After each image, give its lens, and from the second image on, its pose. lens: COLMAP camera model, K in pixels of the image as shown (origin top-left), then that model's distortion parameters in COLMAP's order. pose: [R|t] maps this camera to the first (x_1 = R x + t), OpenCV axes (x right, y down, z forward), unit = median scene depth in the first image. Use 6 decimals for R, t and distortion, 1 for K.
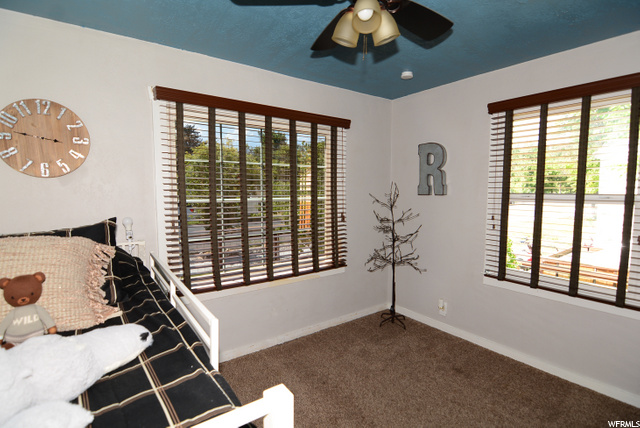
lens RADIAL K [[319.3, 0, 320.0], [0, 319.3, 214.0], [0, 0, 1]] dist [-0.030538, -0.000995]
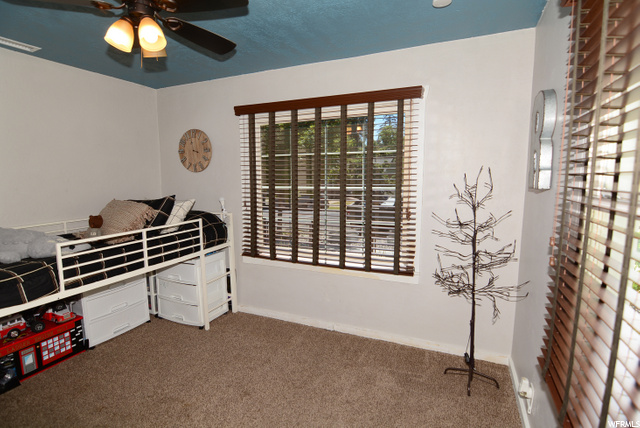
lens RADIAL K [[296.4, 0, 320.0], [0, 296.4, 214.0], [0, 0, 1]] dist [-0.063297, -0.000175]
pose [[0.509807, 0.100201, -0.854433, 0.593390], [-0.063024, 0.994875, 0.079067, -0.033721], [0.857977, 0.013541, 0.513510, 0.451010]]
